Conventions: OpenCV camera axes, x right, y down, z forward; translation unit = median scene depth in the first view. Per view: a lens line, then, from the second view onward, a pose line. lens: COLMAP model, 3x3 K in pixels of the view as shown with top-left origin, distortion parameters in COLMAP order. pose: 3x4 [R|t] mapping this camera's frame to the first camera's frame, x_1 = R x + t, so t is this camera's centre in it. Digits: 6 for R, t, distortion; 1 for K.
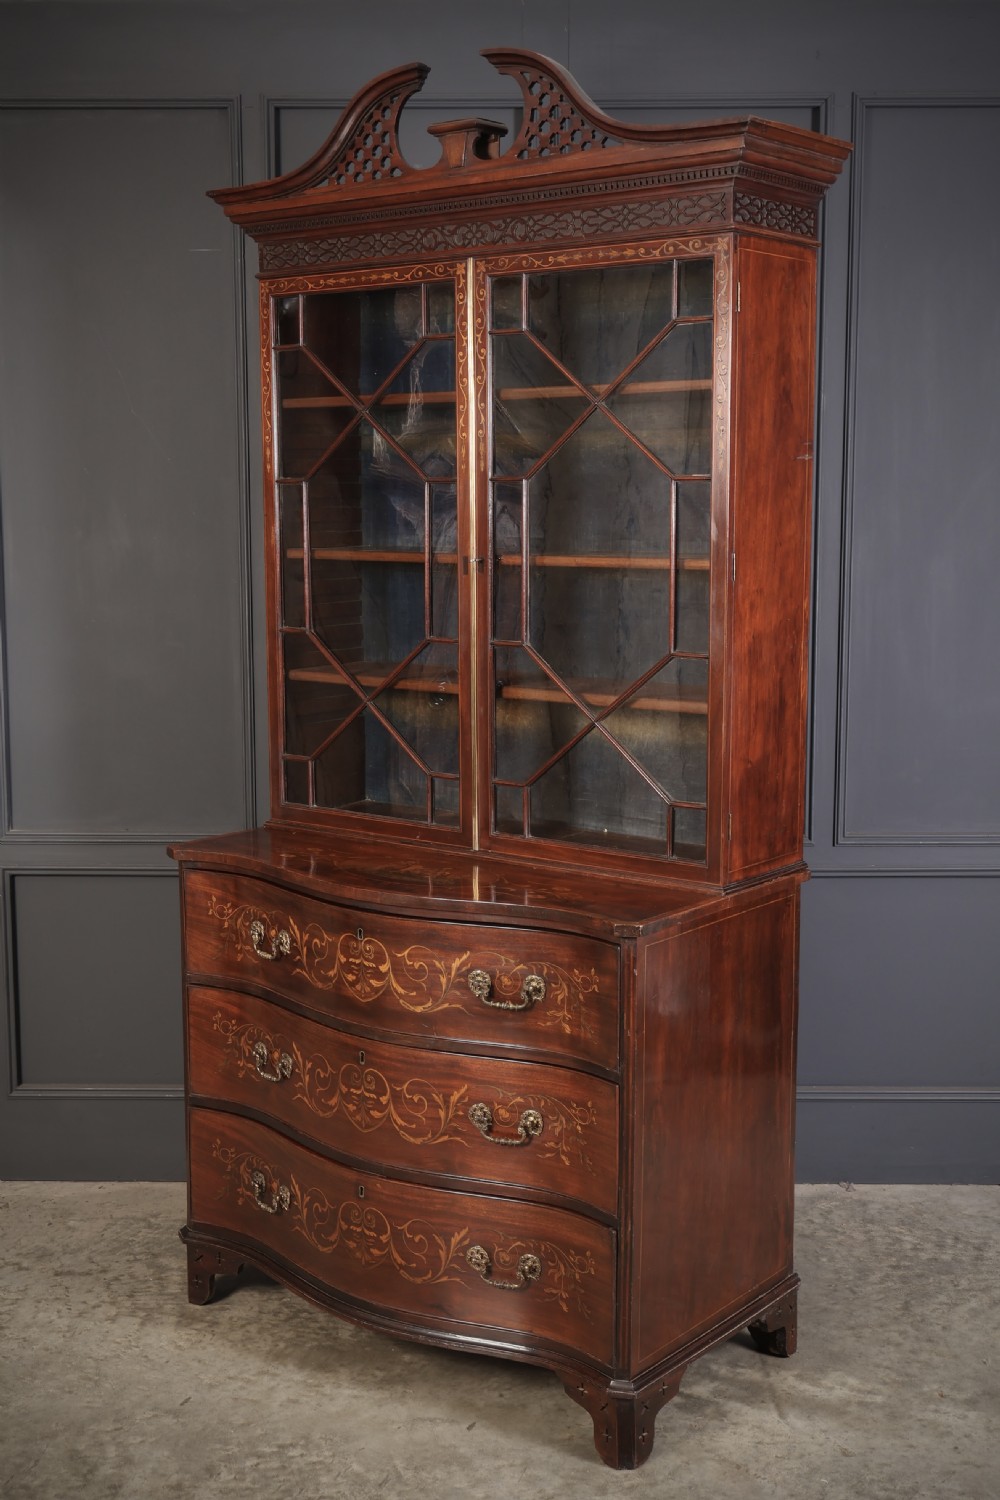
lens RADIAL K [[1842.6, 0, 493.4], [0, 1842.6, 764.3], [0, 0, 1]] dist [-0.006672, 0.000000]
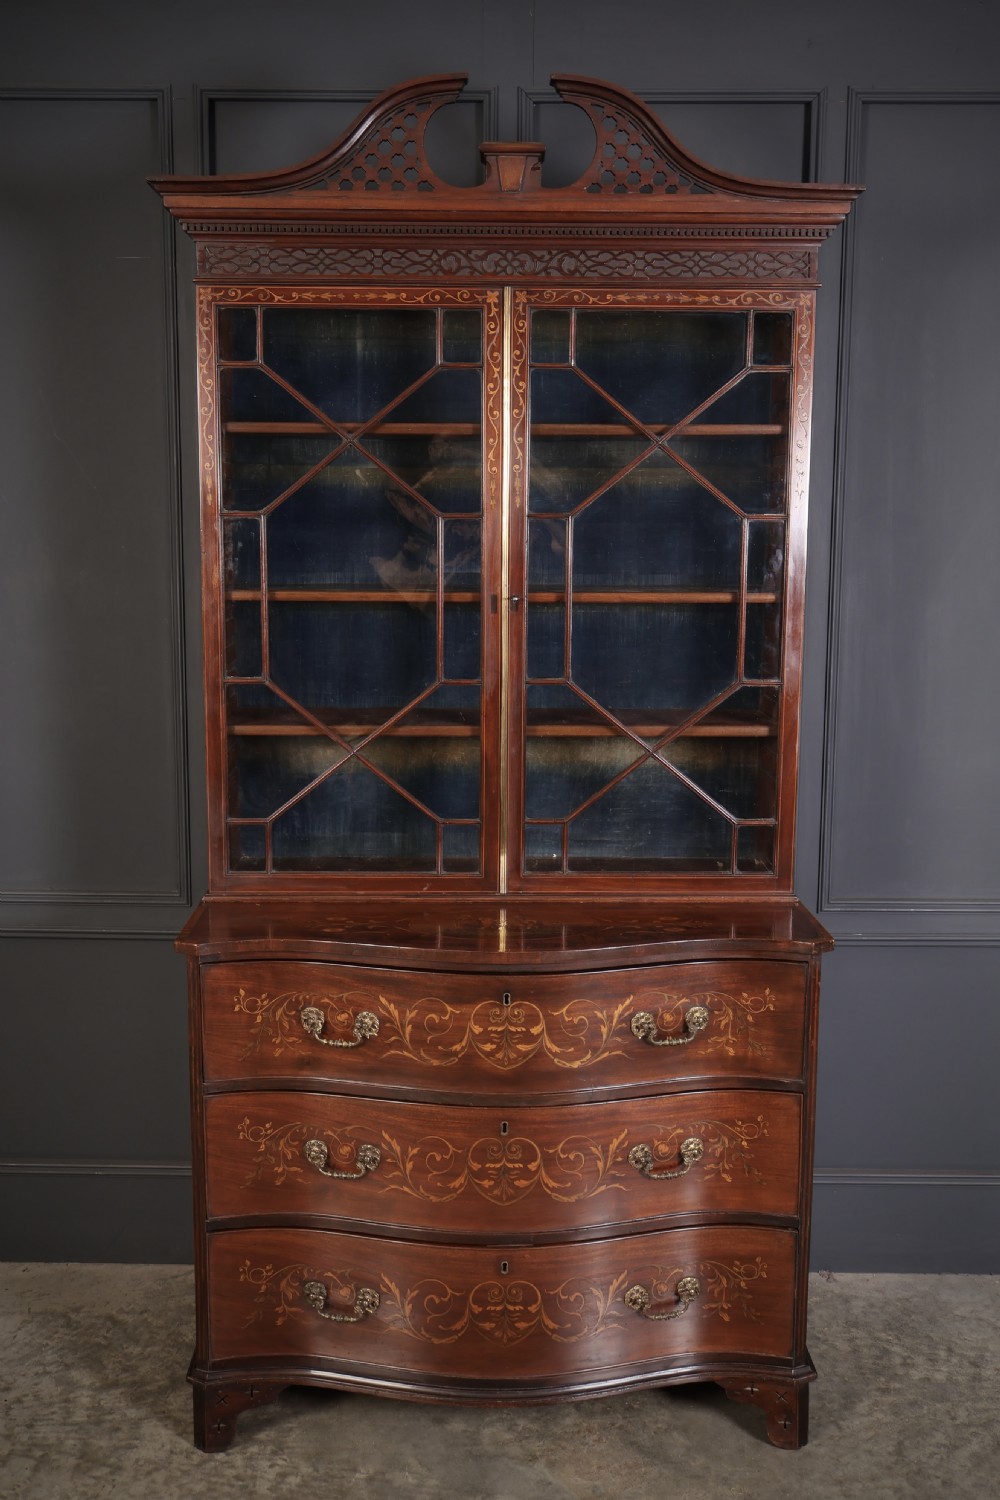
lens RADIAL K [[1545.4, 0, 495.7], [0, 1545.4, 758.0], [0, 0, 1]] dist [-0.018095, 0.000000]
pose [[0.775738, -0.092389, 0.624256, -0.553412], [0.085830, 0.995479, 0.040673, -0.062710], [-0.625191, 0.022028, 0.780161, 0.382038]]
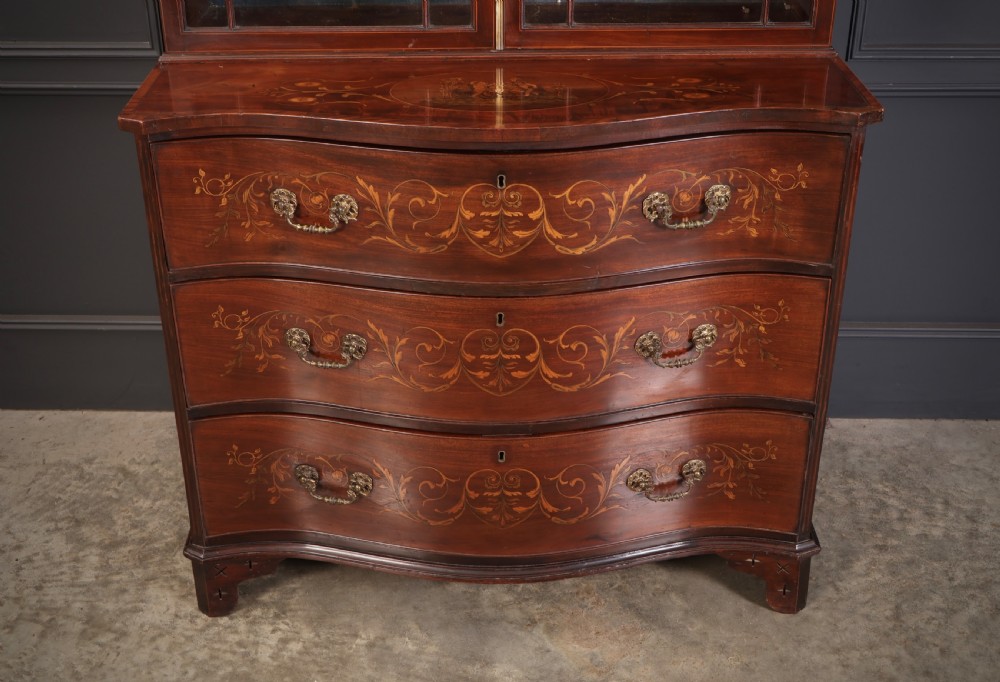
lens RADIAL K [[1292.1, 0, 480.7], [0, 1292.1, 347.3], [0, 0, 1]] dist [-0.017181, 0.000000]
pose [[0.788593, -0.303632, 0.534724, -0.406308], [0.098531, 0.920746, 0.377517, -0.057522], [-0.606970, -0.245020, 0.756011, 0.548076]]
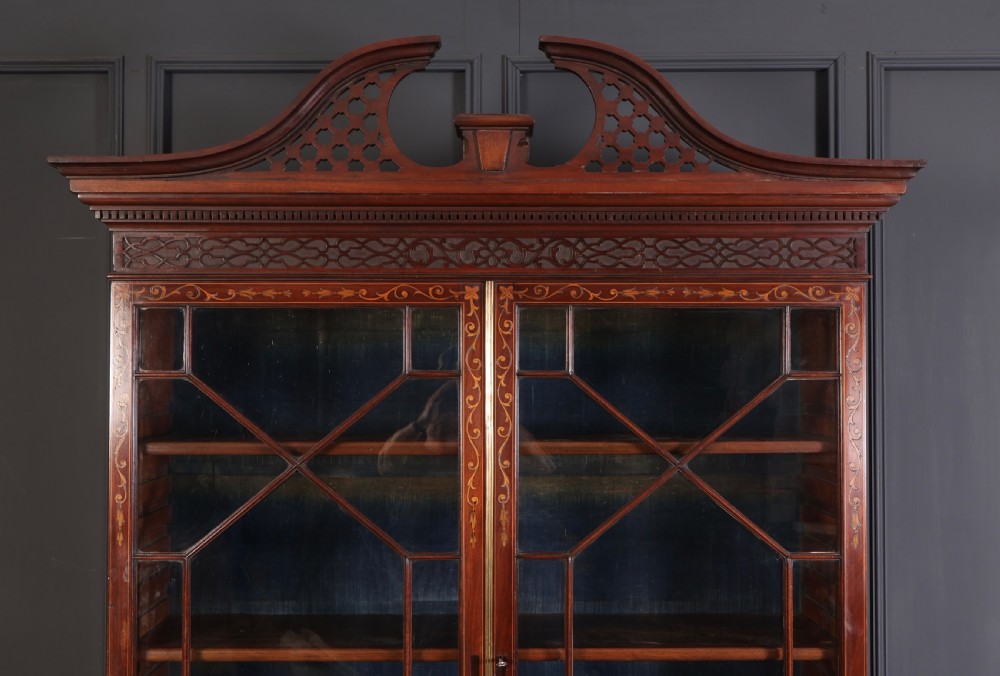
lens RADIAL K [[1190.6, 0, 484.9], [0, 1190.6, 337.5], [0, 0, 1]] dist [-0.011872, 0.000000]
pose [[0.783548, 0.024483, 0.620848, -0.337325], [0.088968, 0.984506, -0.151107, -0.175616], [-0.614928, 0.173635, 0.769230, 0.617875]]
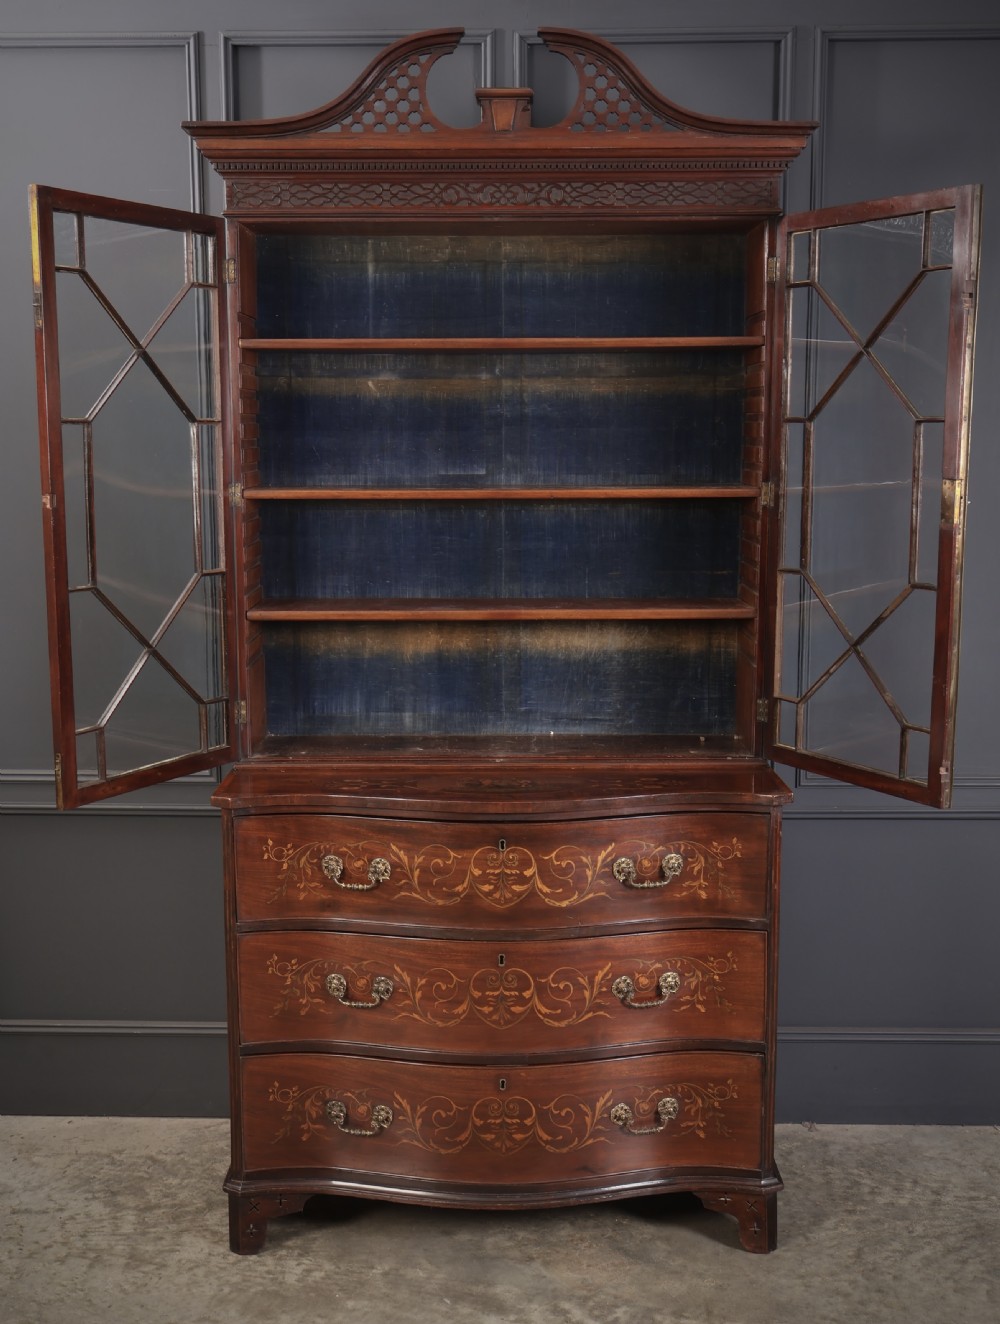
lens RADIAL K [[1682.8, 0, 499.9], [0, 1682.8, 723.5], [0, 0, 1]] dist [-0.011625, 0.000000]
pose [[0.786939, -0.102738, 0.608417, -0.656084], [0.091872, 0.994559, 0.049112, -0.026111], [-0.610153, 0.017249, 0.792096, 0.223139]]
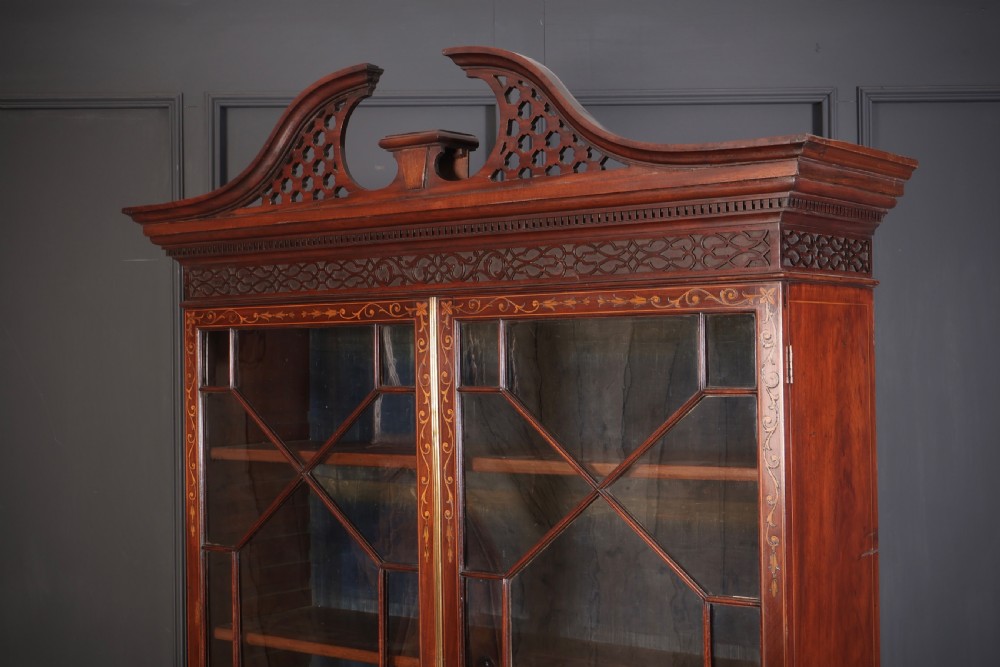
lens RADIAL K [[1430.9, 0, 502.0], [0, 1430.9, 327.4], [0, 0, 1]] dist [-0.005936, 0.000000]
pose [[0.999690, -0.009361, 0.023081, 0.002808], [0.013122, 0.985590, -0.168644, -0.159099], [-0.021170, 0.168895, 0.985407, 0.396016]]
